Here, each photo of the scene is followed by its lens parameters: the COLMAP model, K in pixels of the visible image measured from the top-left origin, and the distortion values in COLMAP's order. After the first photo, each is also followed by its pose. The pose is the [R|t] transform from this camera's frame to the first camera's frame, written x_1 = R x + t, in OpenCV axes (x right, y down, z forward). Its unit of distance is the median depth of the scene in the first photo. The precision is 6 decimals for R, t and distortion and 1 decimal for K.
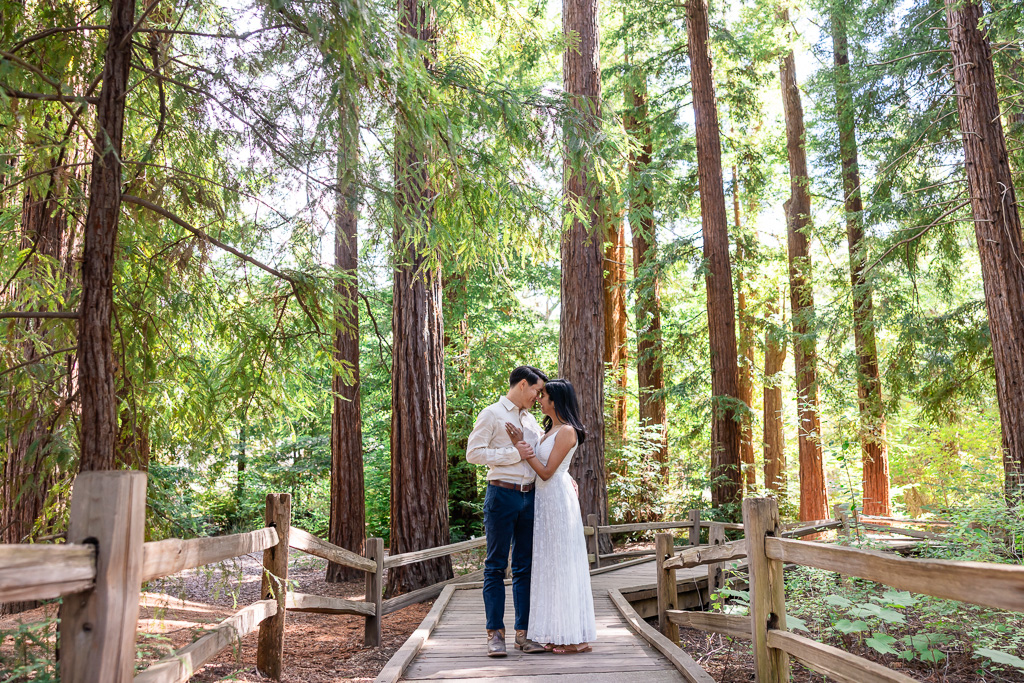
lens RADIAL K [[830.8, 0, 512.0], [0, 830.8, 341.5], [0, 0, 1]] dist [0.006686, 0.001243]
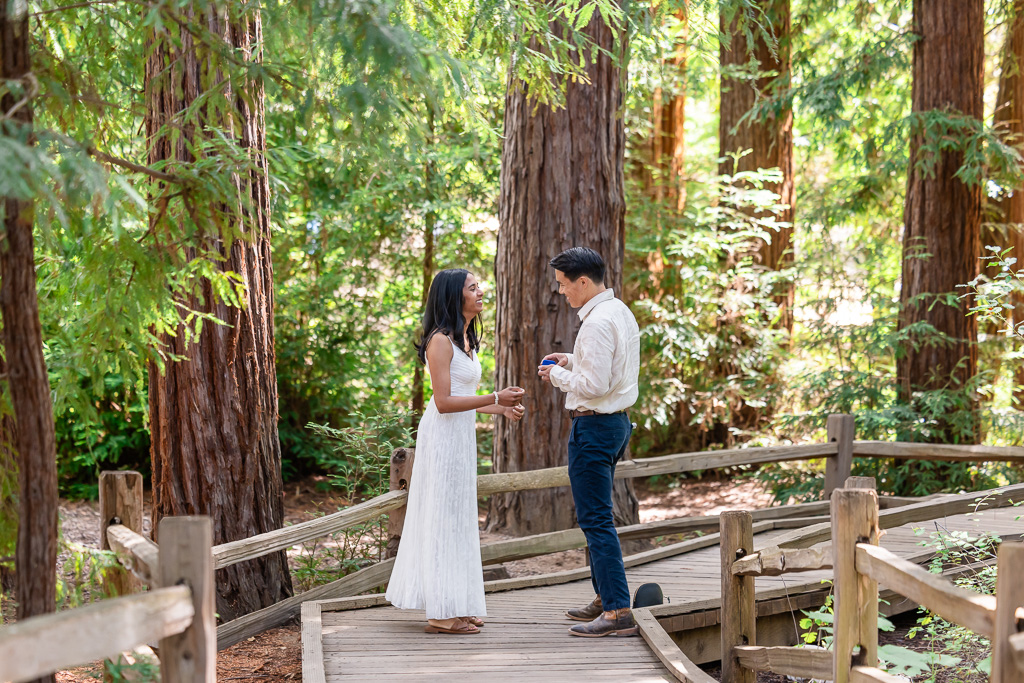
lens RADIAL K [[3131.6, 0, 512.0], [0, 3131.6, 341.5], [0, 0, 1]] dist [0.008877, 0.338711]
pose [[0.996862, -0.001360, 0.079151, -0.047658], [-0.015032, 0.978408, 0.206134, -0.113414], [-0.077722, -0.206677, 0.975317, -0.366462]]
